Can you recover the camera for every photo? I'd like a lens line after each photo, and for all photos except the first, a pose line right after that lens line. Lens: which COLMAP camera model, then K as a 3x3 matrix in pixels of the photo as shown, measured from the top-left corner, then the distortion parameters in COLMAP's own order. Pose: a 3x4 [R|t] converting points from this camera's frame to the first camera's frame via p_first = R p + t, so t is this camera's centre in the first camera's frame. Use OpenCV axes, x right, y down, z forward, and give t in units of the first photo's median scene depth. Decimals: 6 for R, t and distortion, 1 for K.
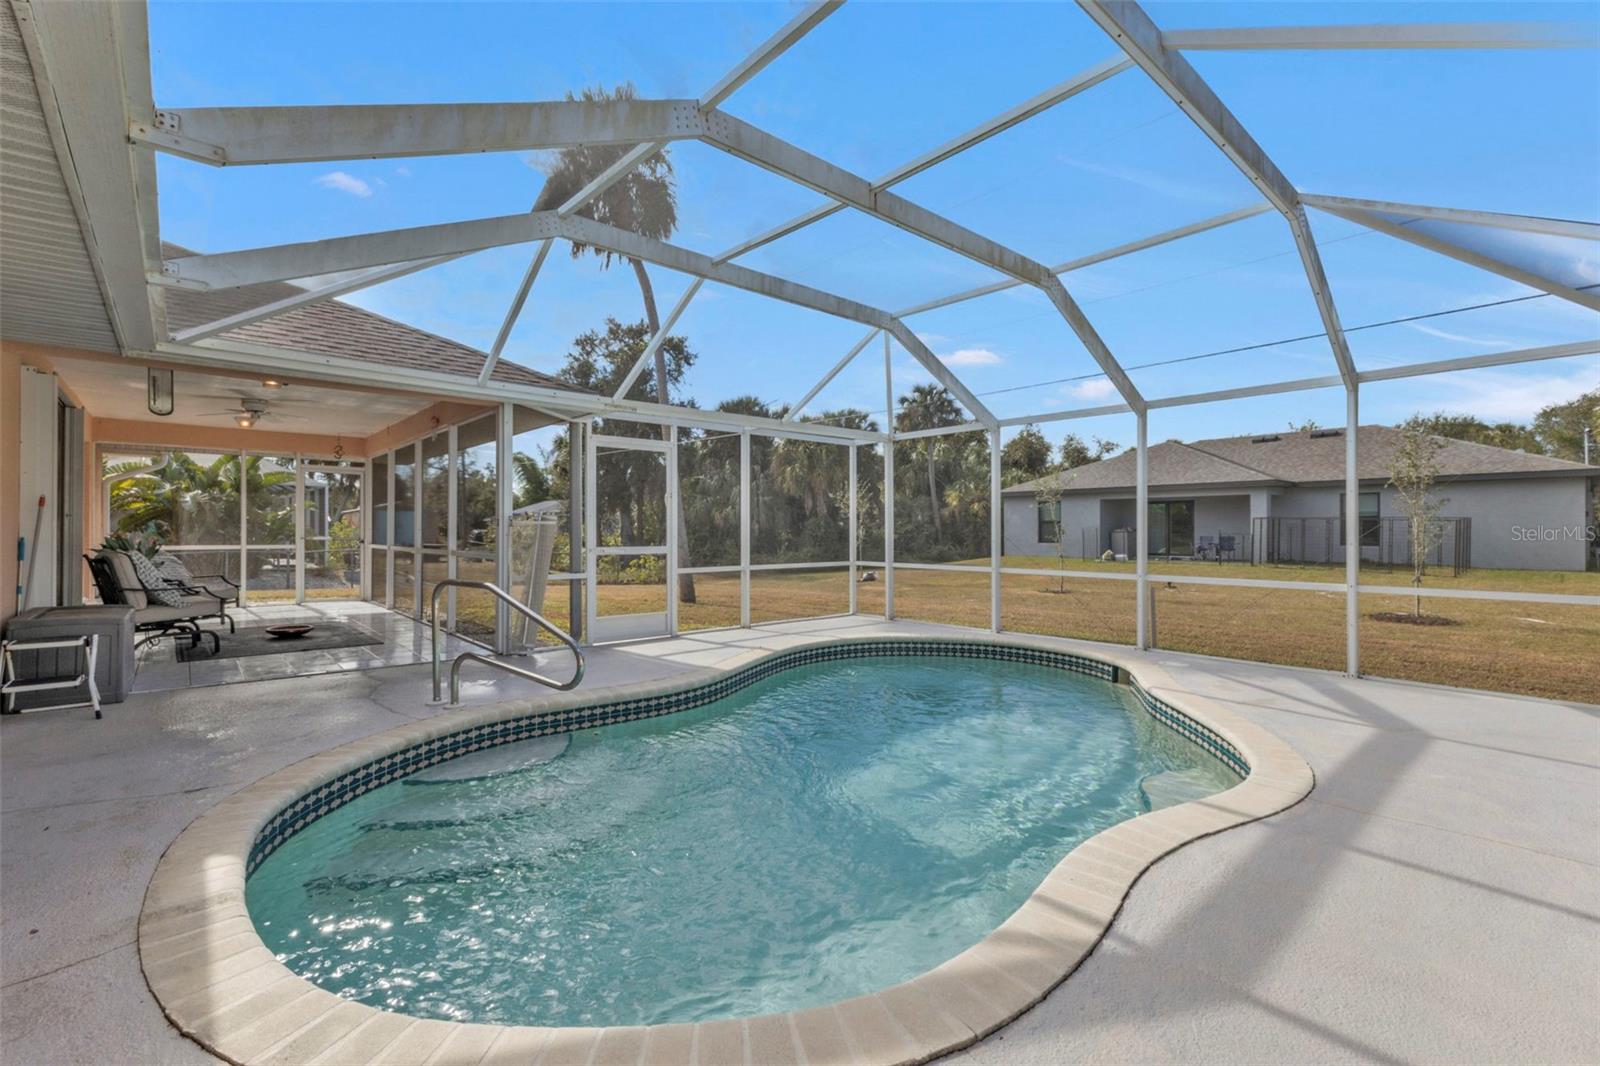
lens RADIAL K [[693.4, 0, 787.3], [0, 693.4, 526.9], [0, 0, 1]] dist [0.011704, -0.000096]
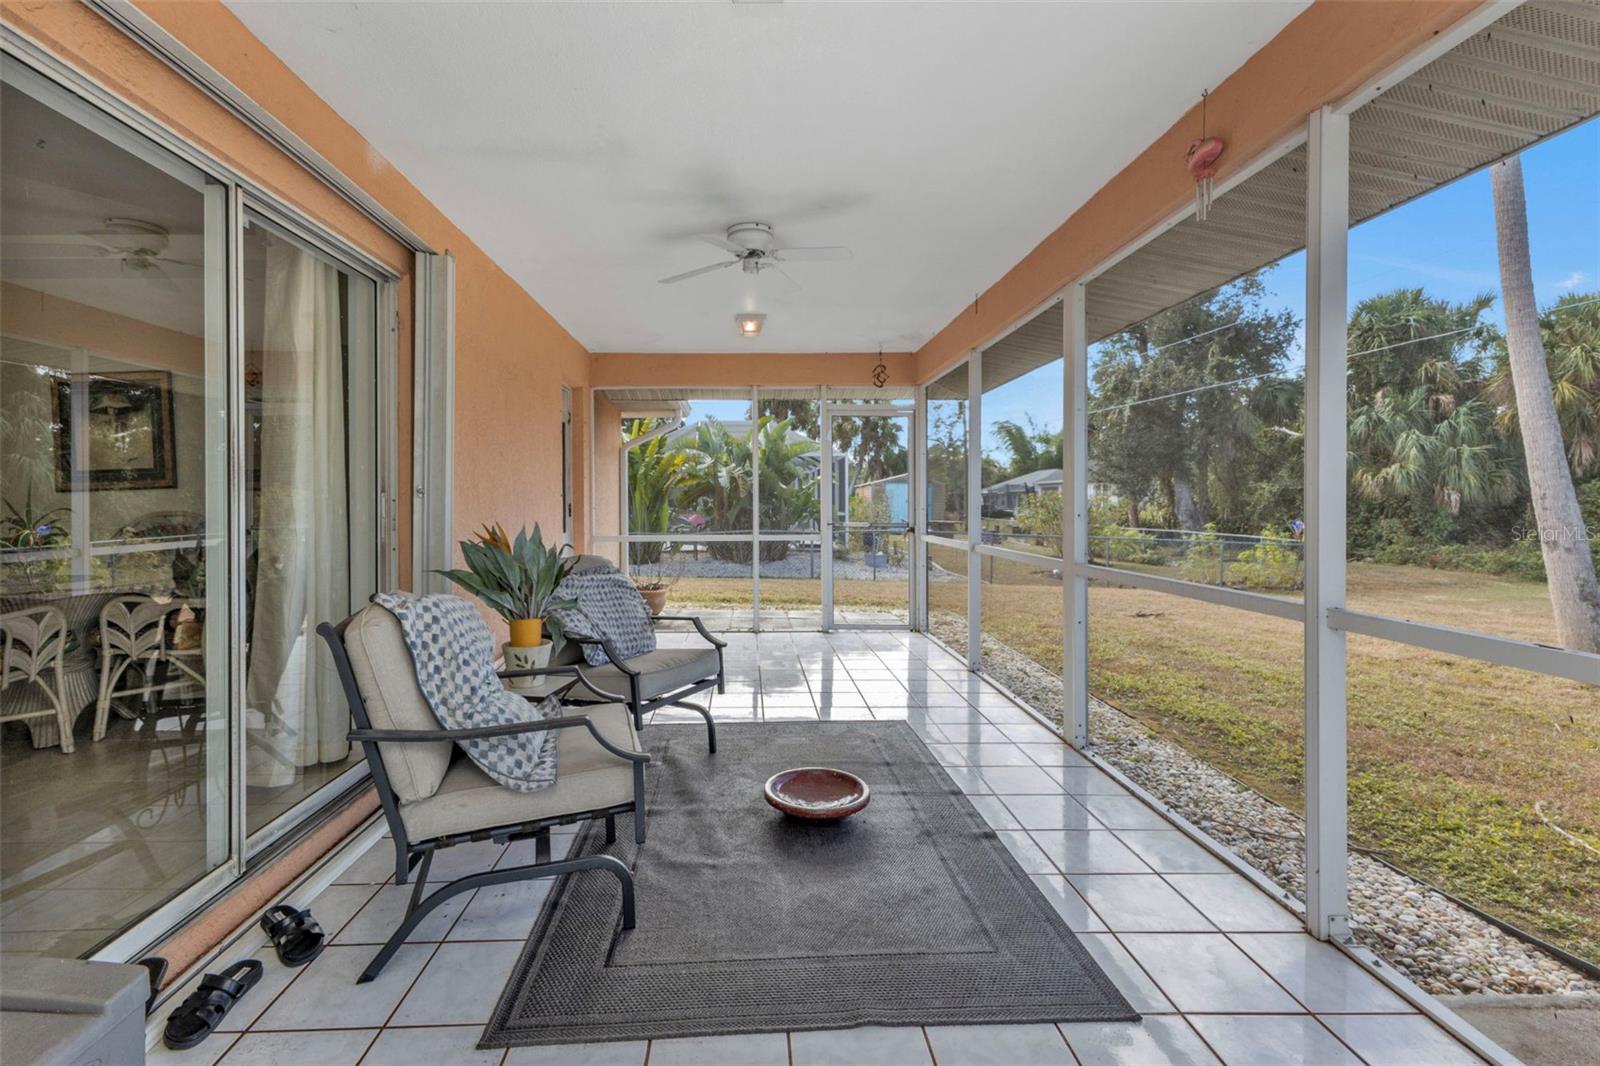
lens RADIAL K [[693.4, 0, 767.9], [0, 693.4, 494.5], [0, 0, 1]] dist [0.011704, -0.000096]
pose [[0.775527, -0.011226, -0.631214, -0.316384], [0.007304, 0.999935, -0.008809, -0.004315], [0.631272, 0.002221, 0.775559, 0.441932]]
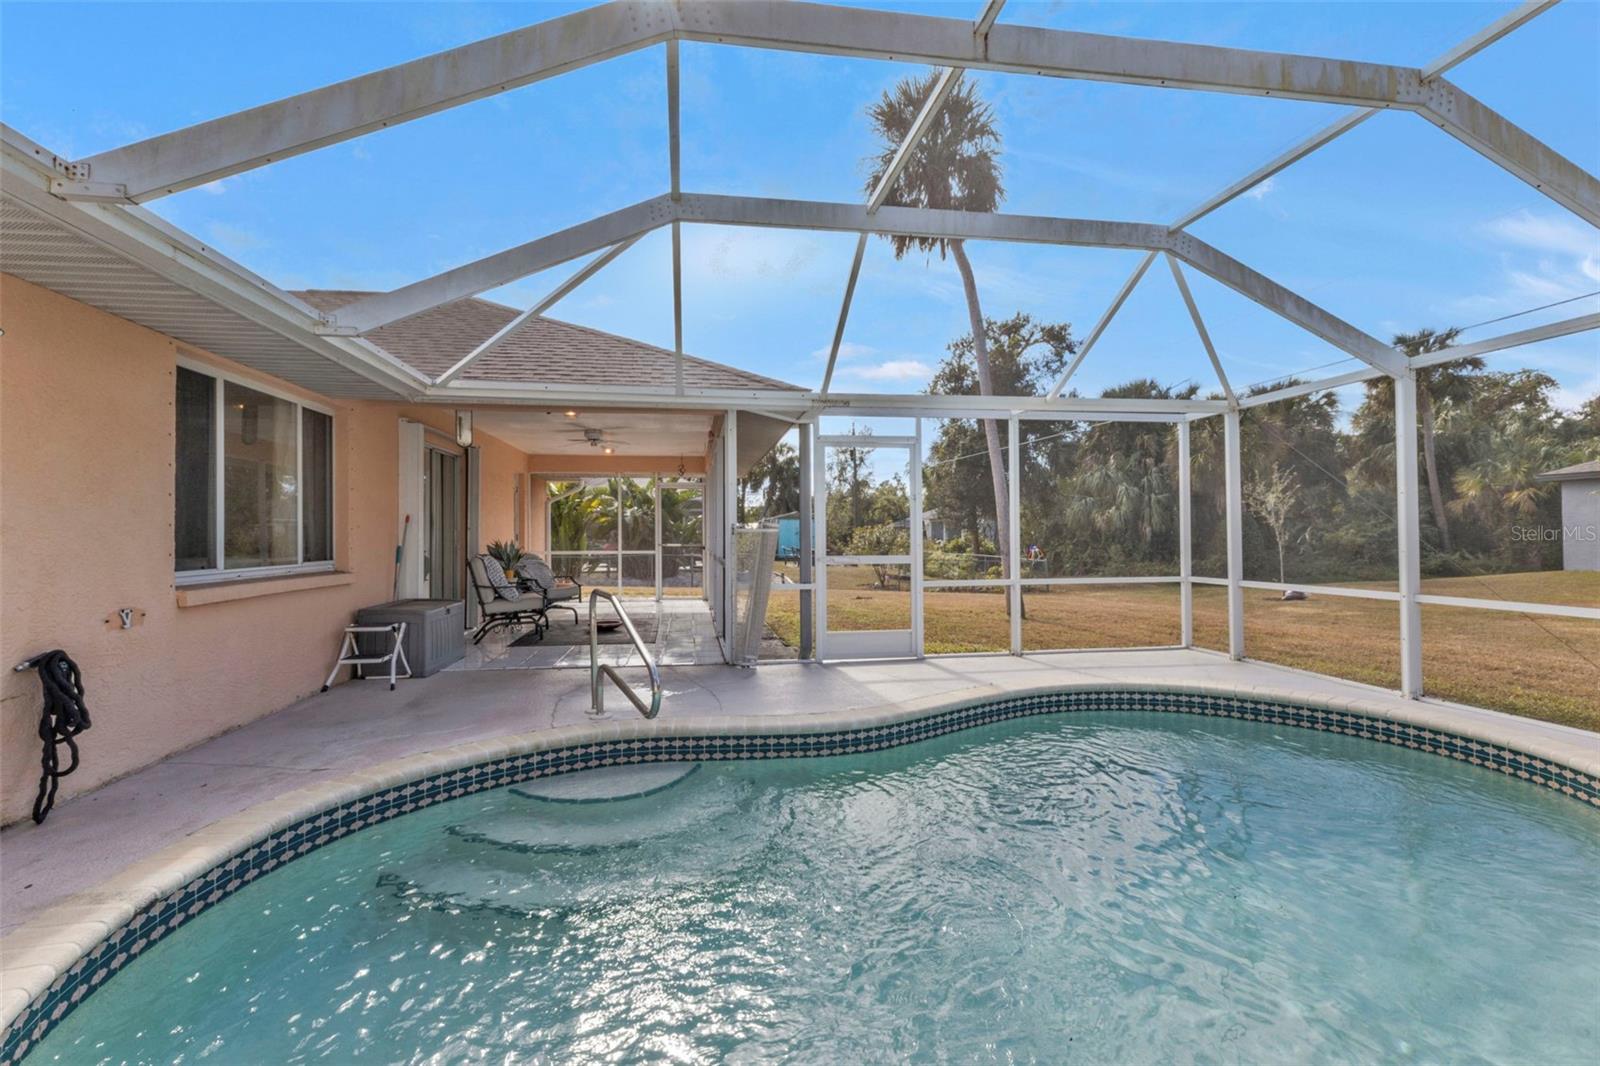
lens RADIAL K [[693.4, 0, 799.0], [0, 693.4, 526.6], [0, 0, 1]] dist [0.011704, -0.000096]
pose [[0.848713, -0.013660, -0.528677, 0.112506], [0.009991, 0.999902, -0.009797, -0.000661], [0.528759, 0.003033, 0.848767, 0.117540]]
